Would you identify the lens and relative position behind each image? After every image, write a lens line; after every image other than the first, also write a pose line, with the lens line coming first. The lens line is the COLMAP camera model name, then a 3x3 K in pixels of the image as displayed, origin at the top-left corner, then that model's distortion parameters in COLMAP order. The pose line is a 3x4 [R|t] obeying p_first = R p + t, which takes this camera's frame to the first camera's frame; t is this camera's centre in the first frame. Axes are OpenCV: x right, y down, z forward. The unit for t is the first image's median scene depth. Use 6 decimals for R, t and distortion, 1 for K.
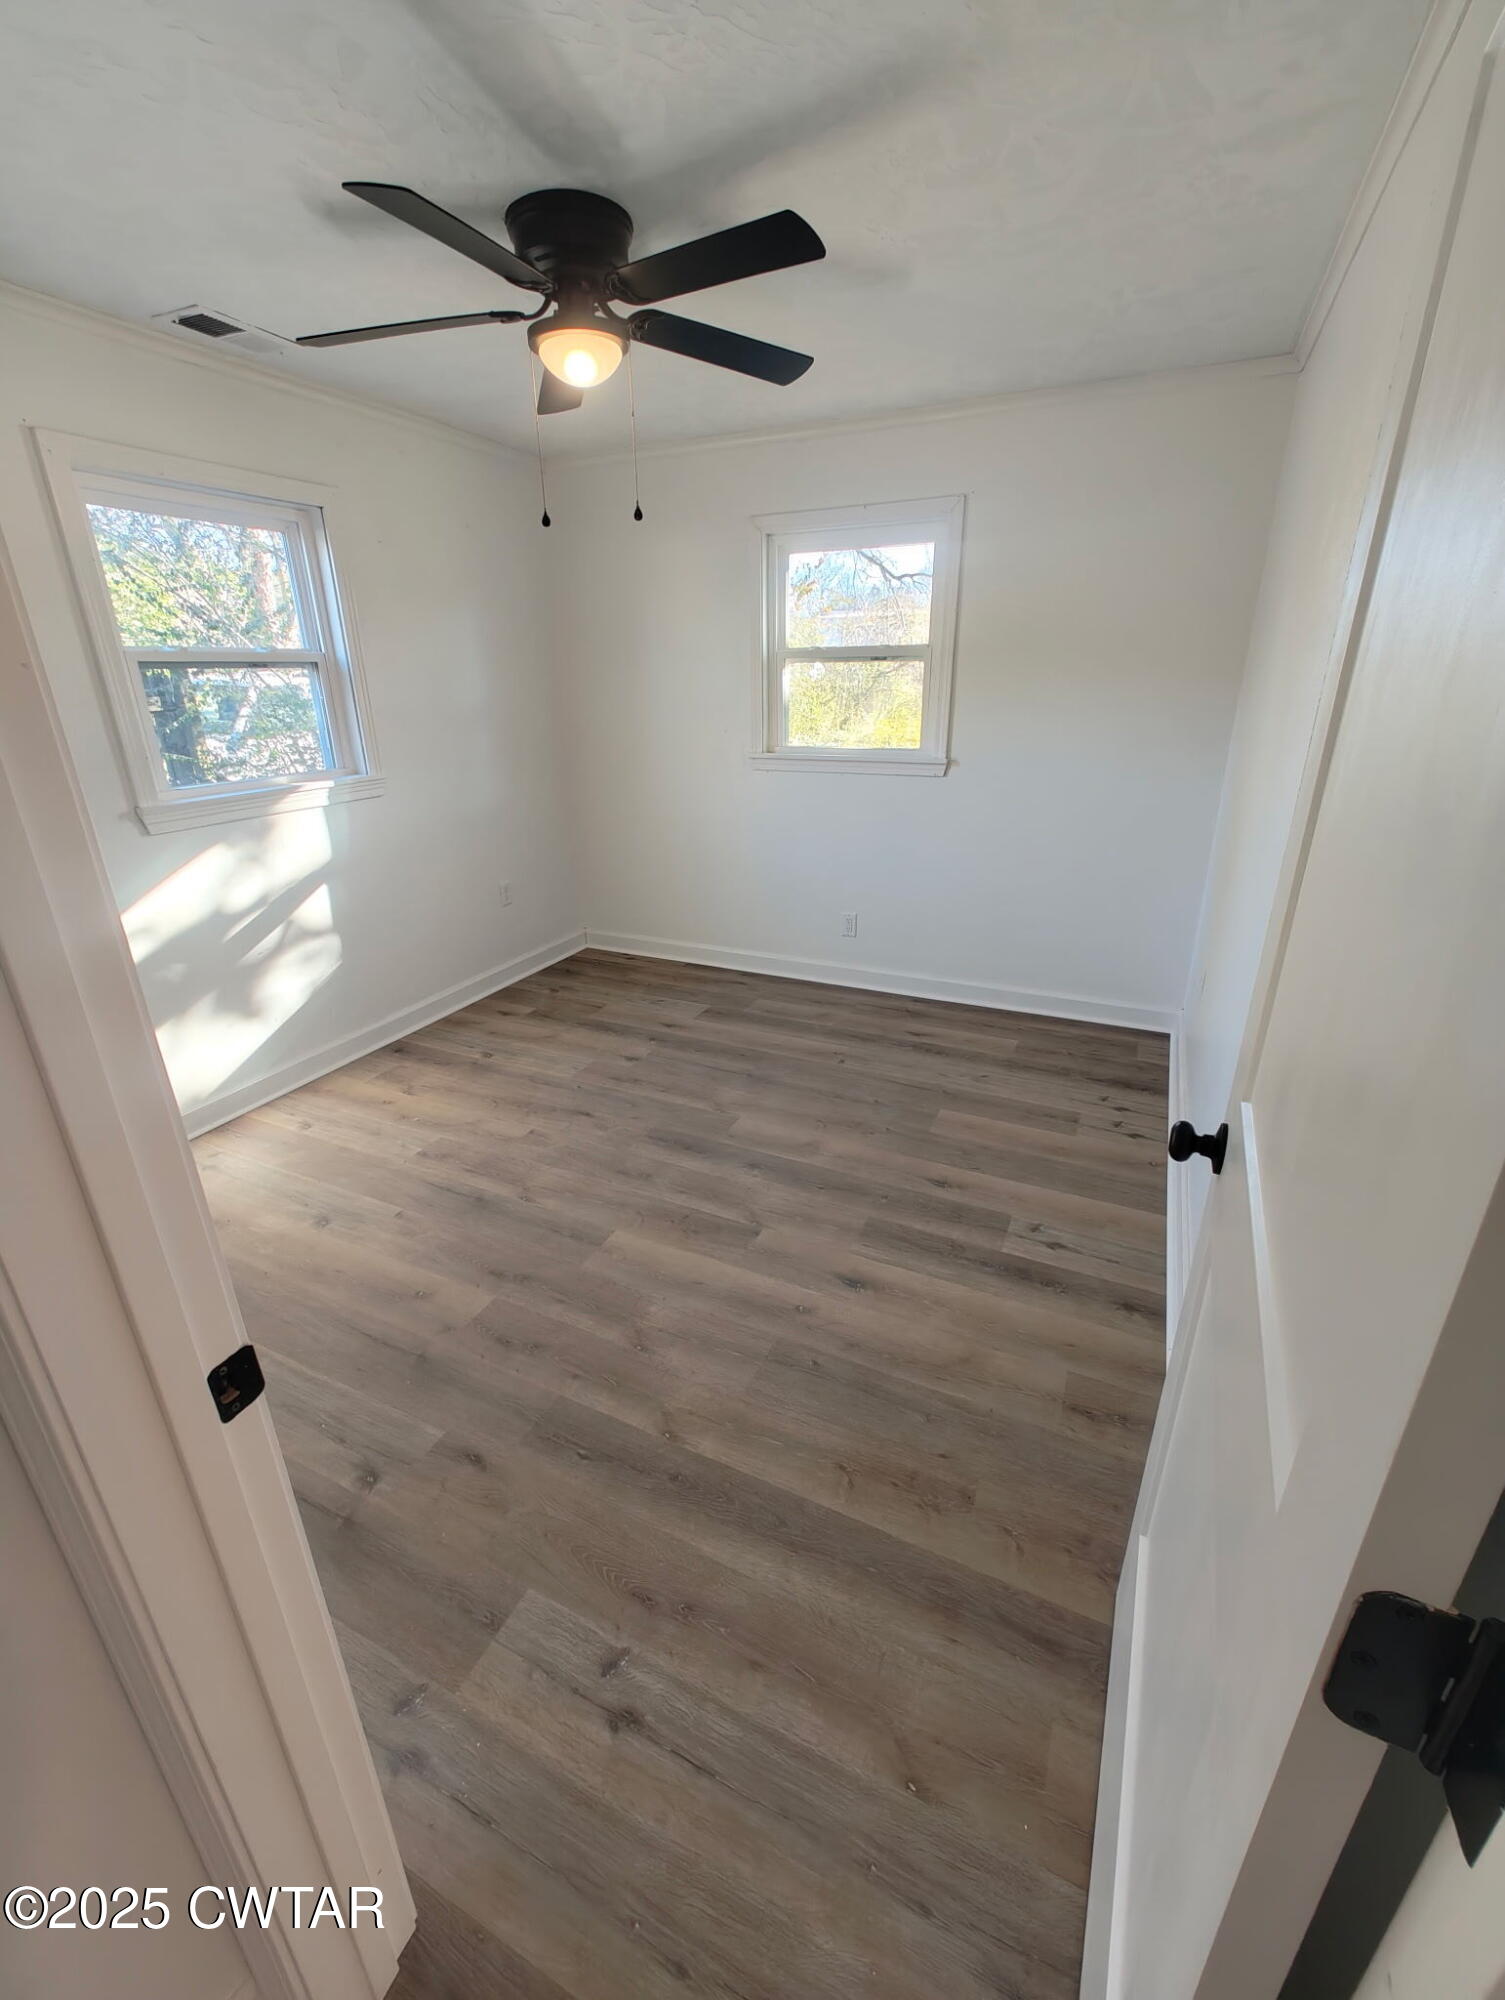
lens RADIAL K [[839.0, 0, 752.5], [0, 839.0, 1000.0], [0, 0, 1]] dist [-0.000408, 0.002989]
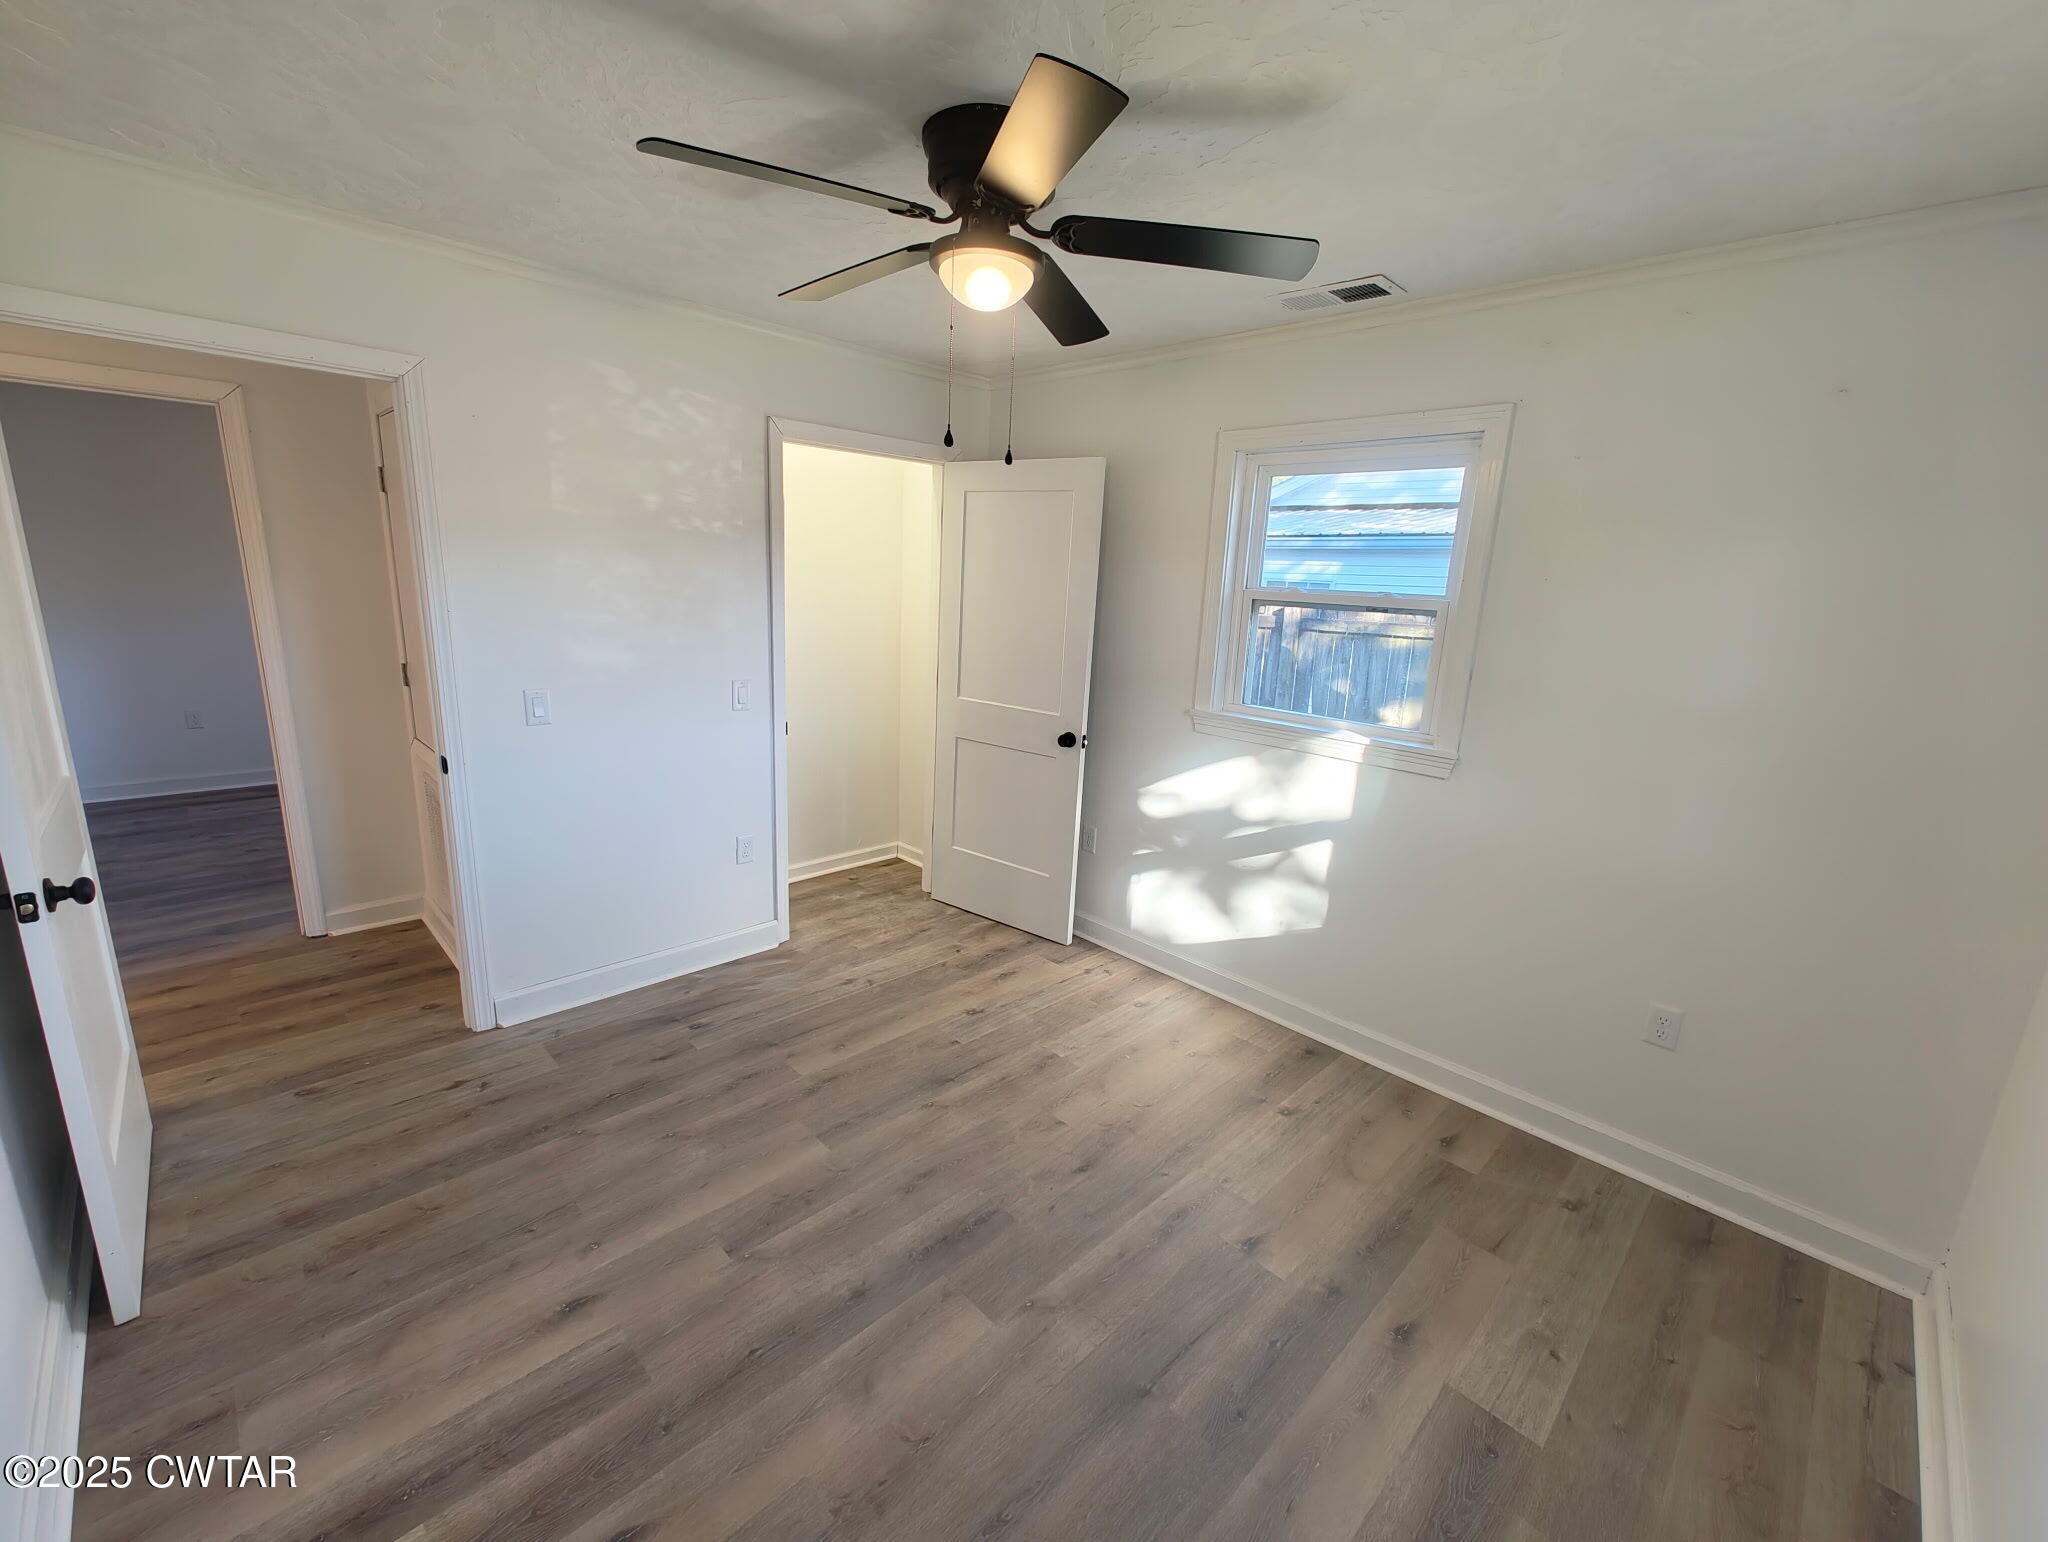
lens RADIAL K [[859.1, 0, 1024.0], [0, 859.1, 771.0], [0, 0, 1]] dist [-0.000408, 0.002989]
pose [[-0.348699, 0.213191, -0.912666, 0.519126], [-0.383019, 0.856342, 0.346374, -0.481458], [0.855398, 0.470349, -0.216949, 1.081055]]
